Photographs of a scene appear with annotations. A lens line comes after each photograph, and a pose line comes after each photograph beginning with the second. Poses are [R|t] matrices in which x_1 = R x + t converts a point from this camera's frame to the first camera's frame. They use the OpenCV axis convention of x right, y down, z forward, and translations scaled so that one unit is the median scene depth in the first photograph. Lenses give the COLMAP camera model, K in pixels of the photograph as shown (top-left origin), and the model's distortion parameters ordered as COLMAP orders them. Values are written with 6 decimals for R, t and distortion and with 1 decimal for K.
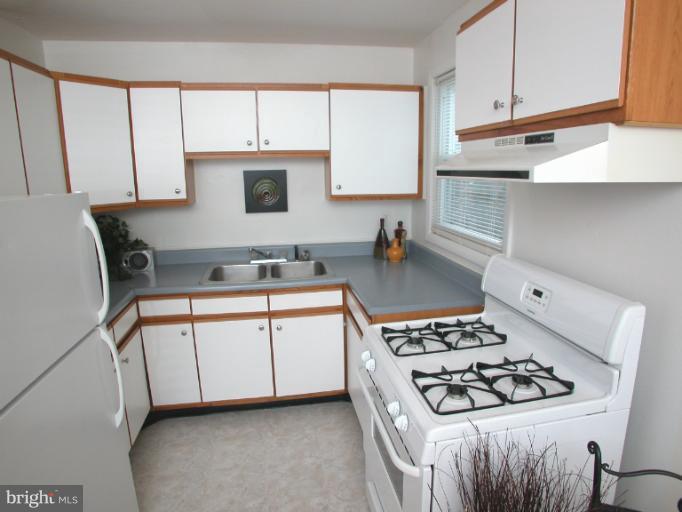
lens RADIAL K [[428.2, 0, 342.8], [0, 428.2, 255.7], [0, 0, 1]] dist [-0.060356, 0.017686]
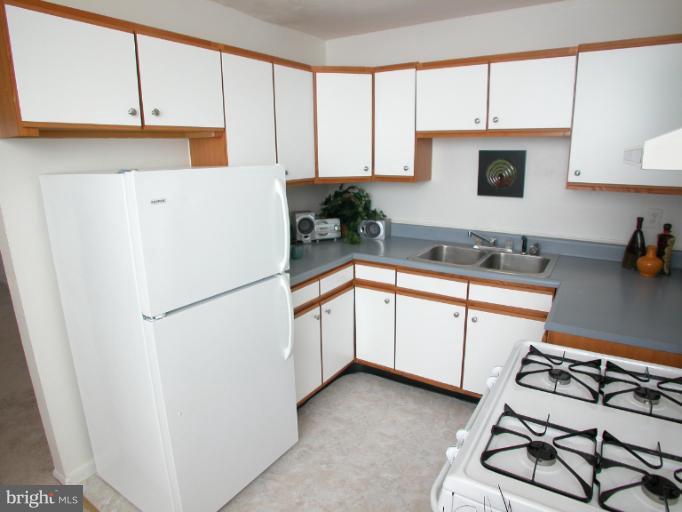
lens RADIAL K [[428.2, 0, 341.8], [0, 428.2, 252.2], [0, 0, 1]] dist [-0.060356, 0.017686]
pose [[0.740741, 0.165295, -0.651138, 0.217022], [-0.138874, 0.985998, 0.092316, -0.022634], [0.657280, 0.022044, 0.753324, 0.101797]]
